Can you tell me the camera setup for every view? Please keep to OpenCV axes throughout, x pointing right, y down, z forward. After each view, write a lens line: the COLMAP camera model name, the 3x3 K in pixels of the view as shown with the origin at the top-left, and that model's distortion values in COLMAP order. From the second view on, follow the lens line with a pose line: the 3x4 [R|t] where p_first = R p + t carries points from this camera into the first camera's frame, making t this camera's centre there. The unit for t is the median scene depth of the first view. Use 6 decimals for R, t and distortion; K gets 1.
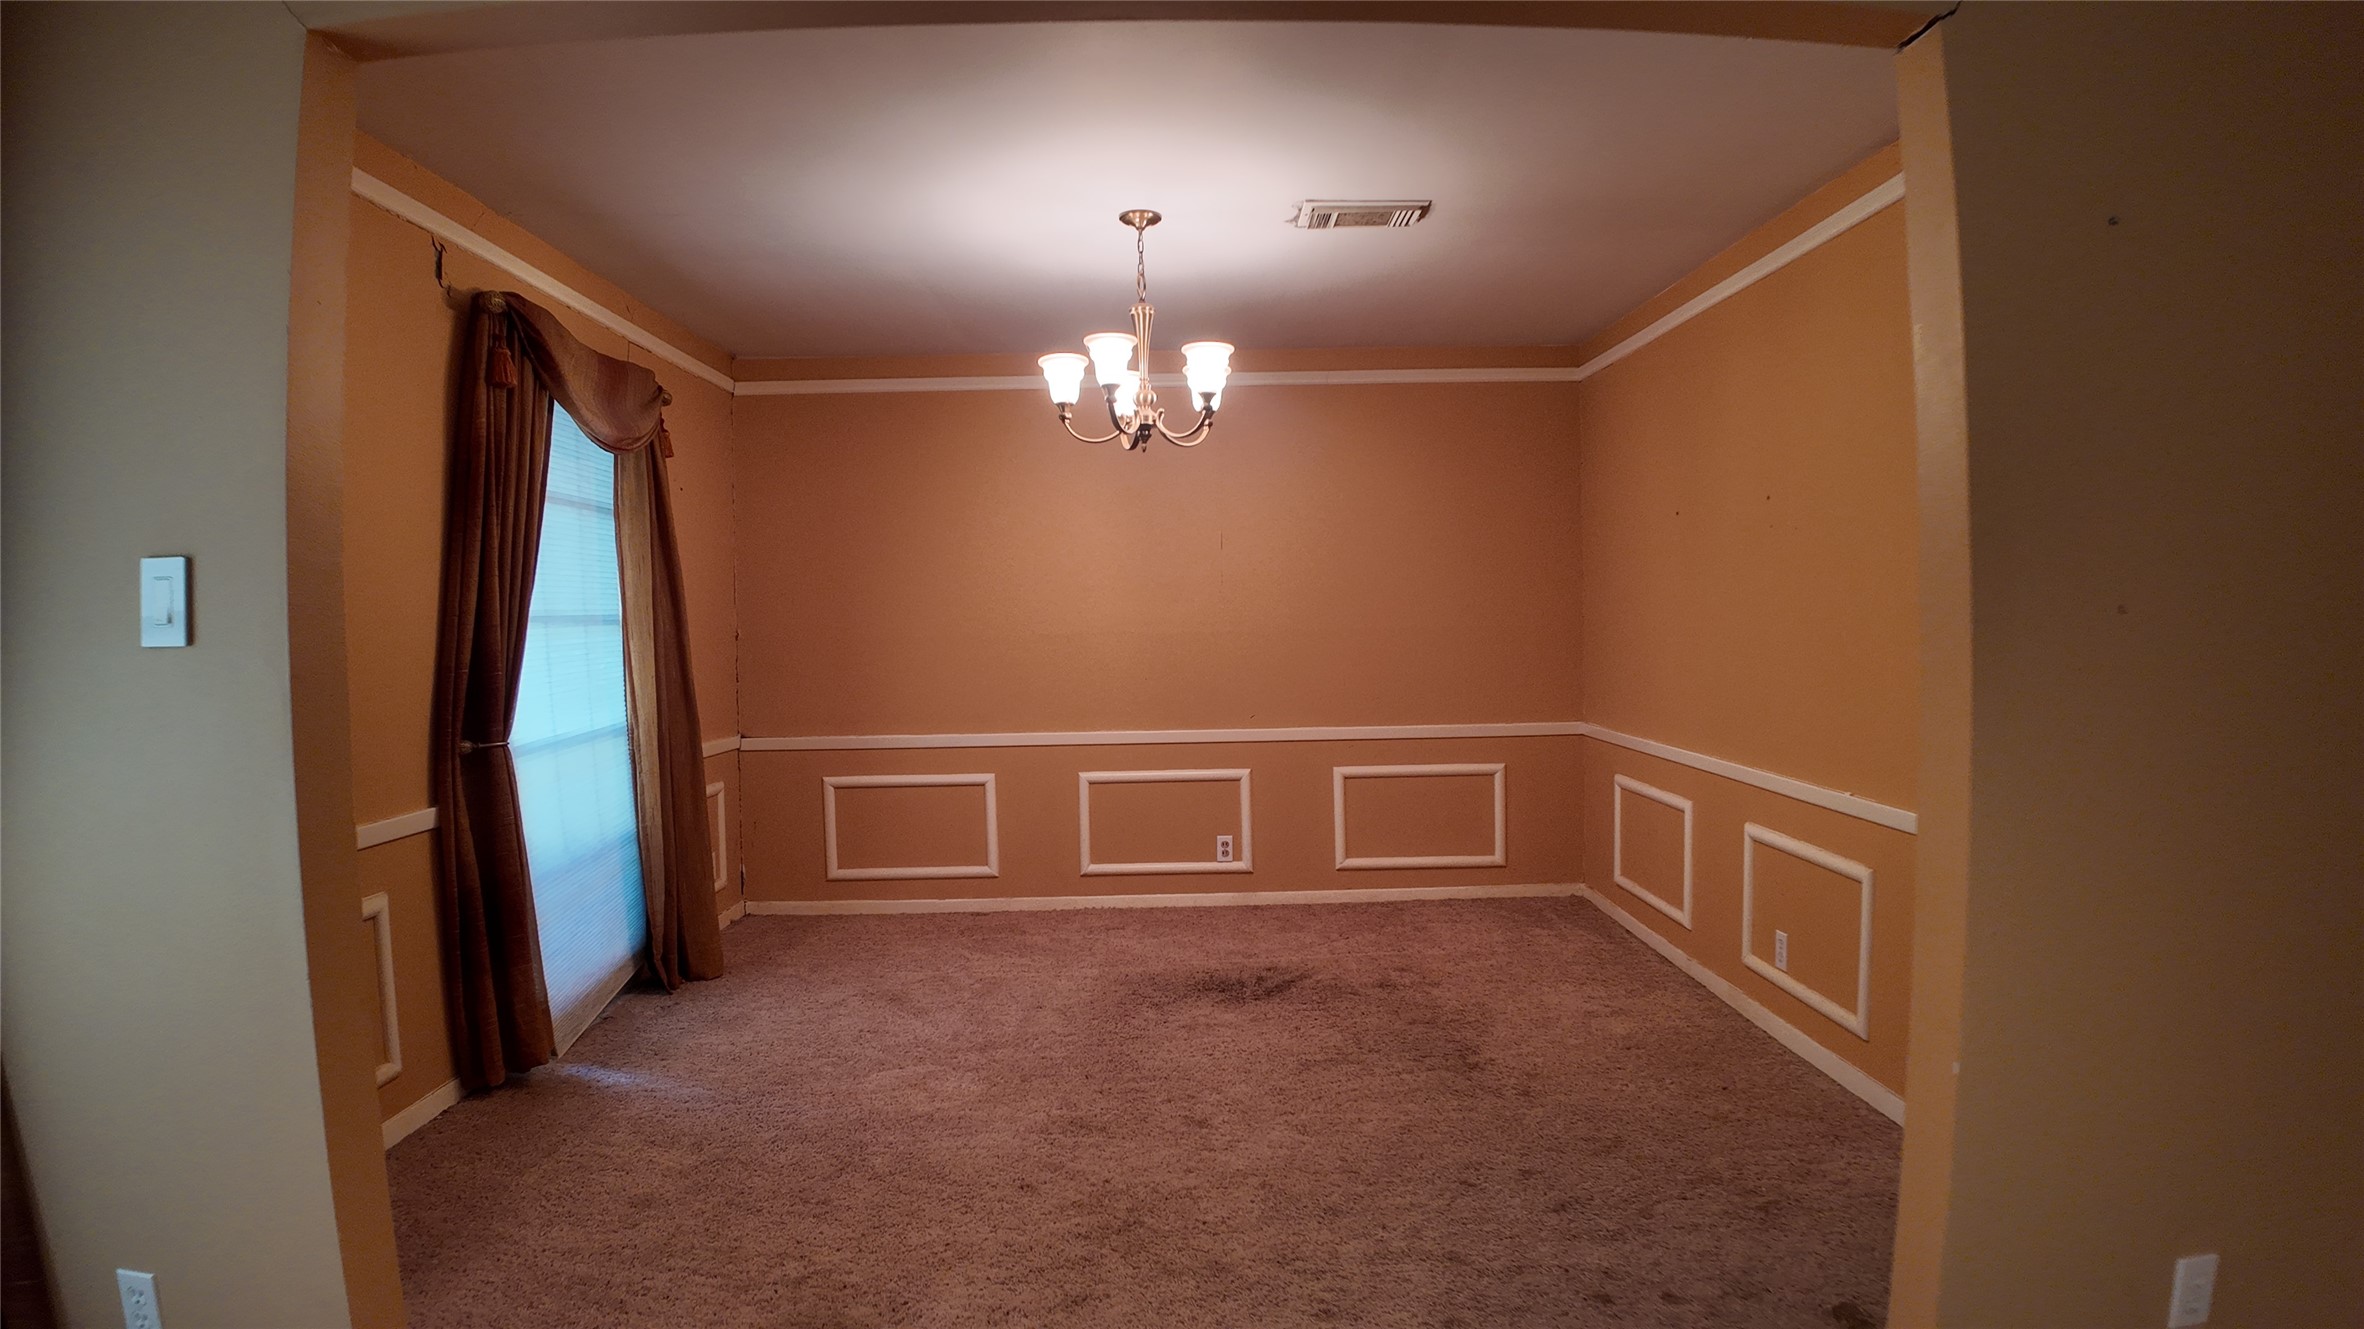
lens RADIAL K [[1265.2, 0, 1175.1], [0, 1265.2, 674.5], [0, 0, 1]] dist [-0.109303, -0.003055]
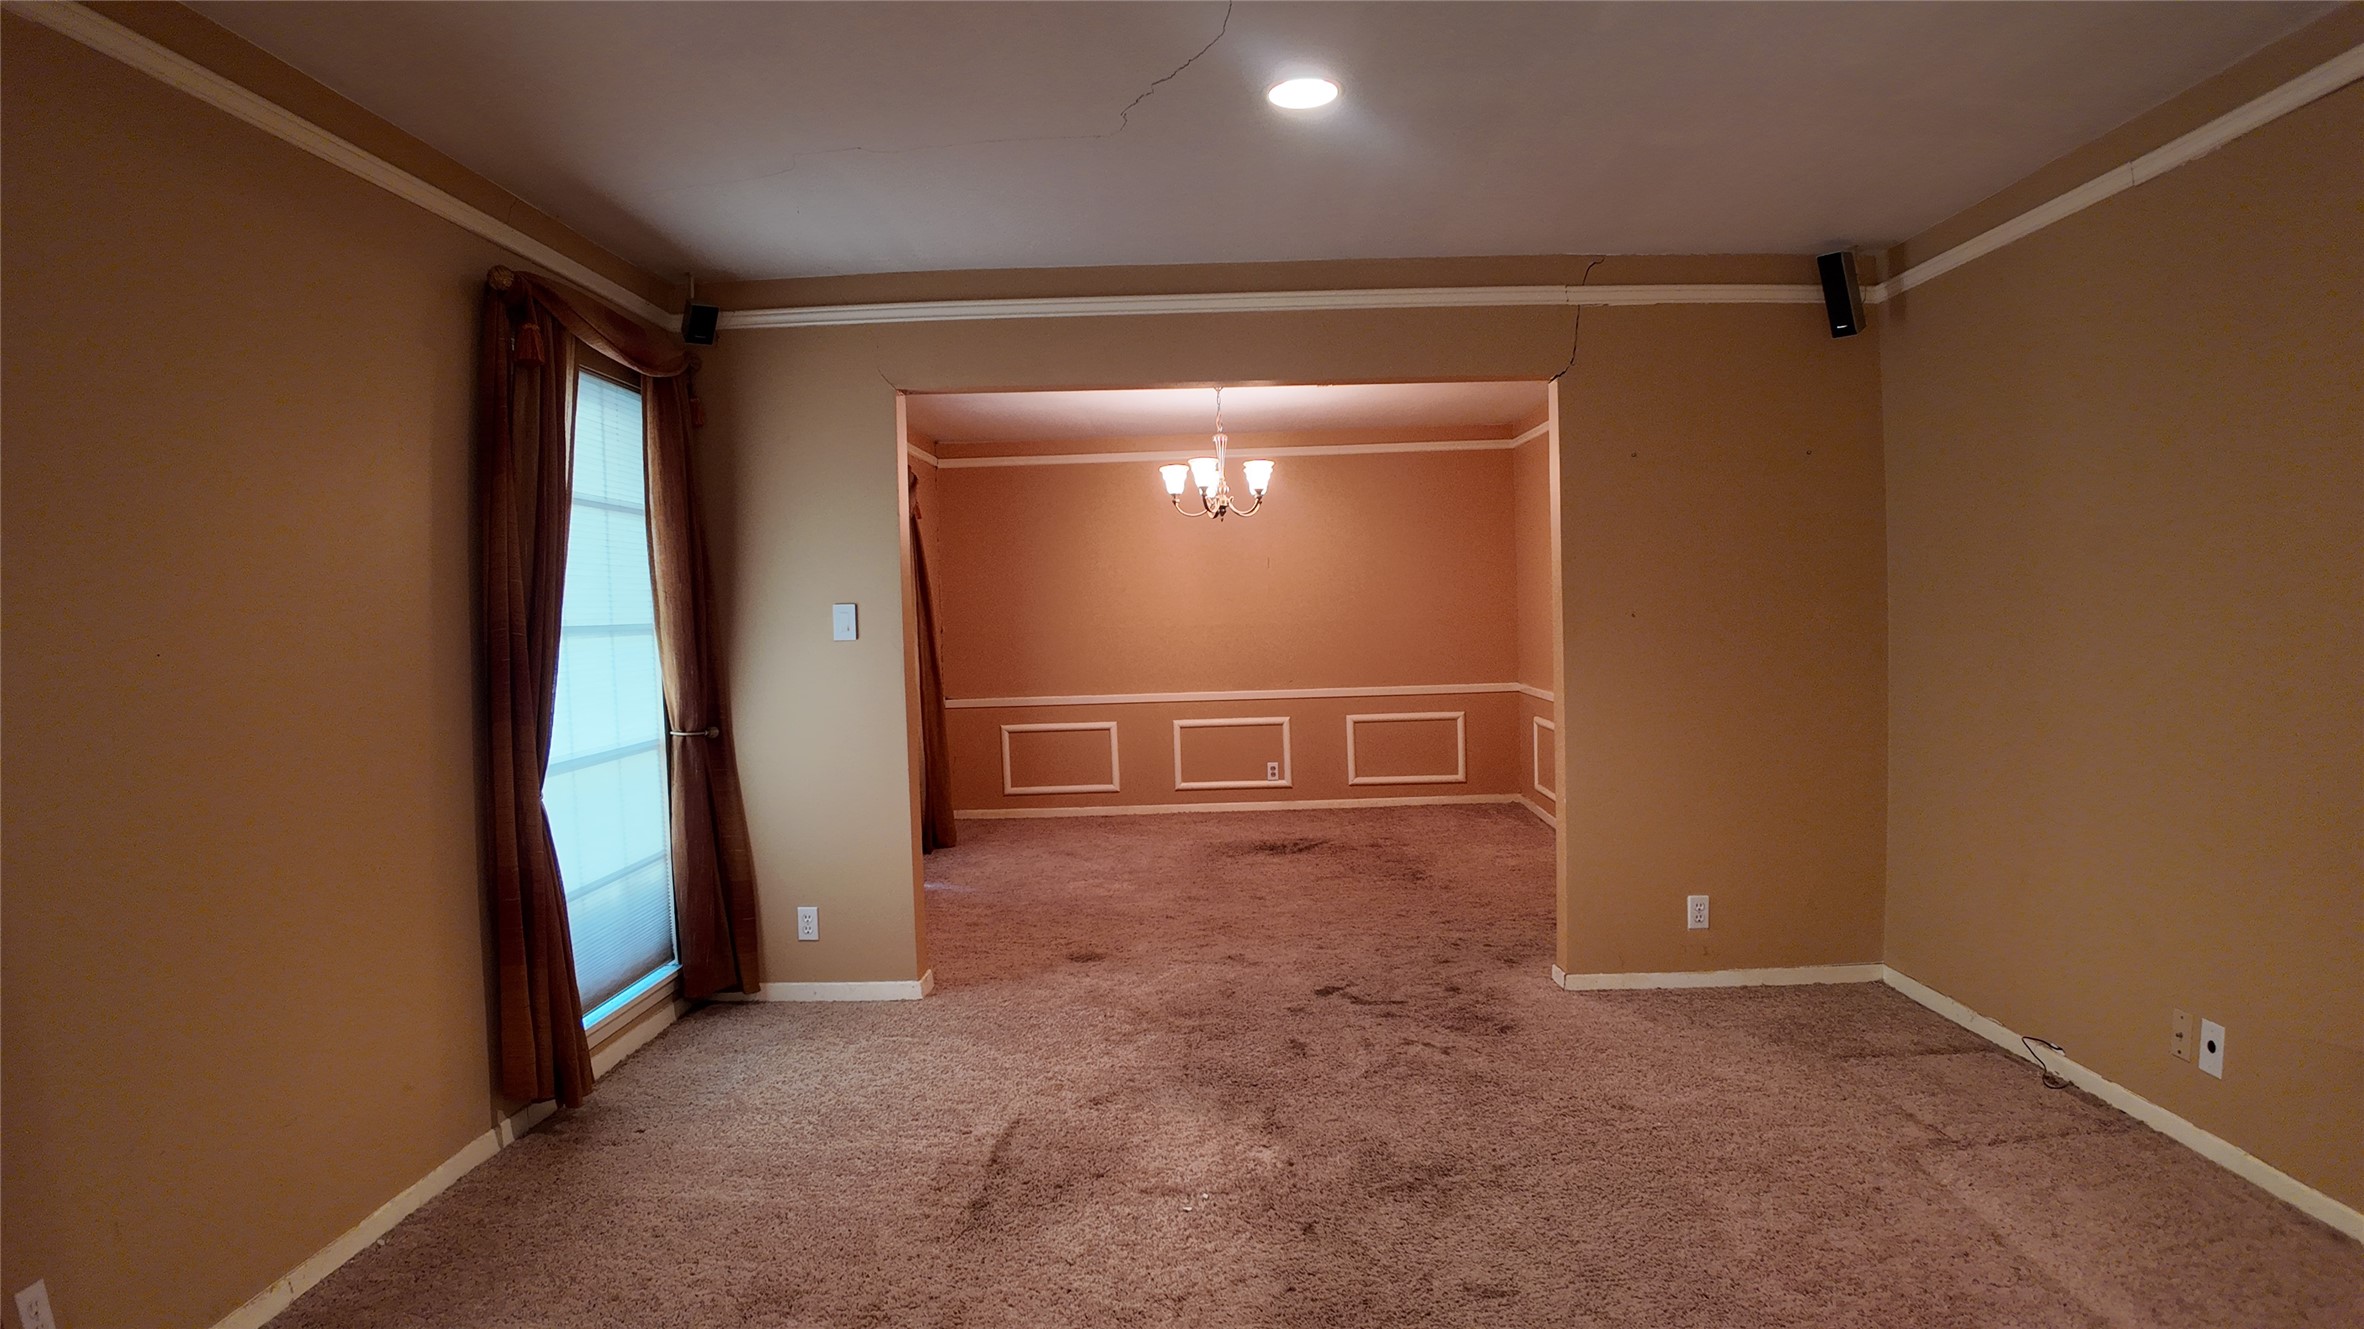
lens RADIAL K [[1265.2, 0, 1194.8], [0, 1265.2, 671.6], [0, 0, 1]] dist [-0.109303, -0.003055]
pose [[0.999662, -0.011474, -0.023310, -0.016385], [0.011661, 0.999901, 0.007886, 0.009158], [0.023217, -0.008155, 0.999697, -0.488817]]
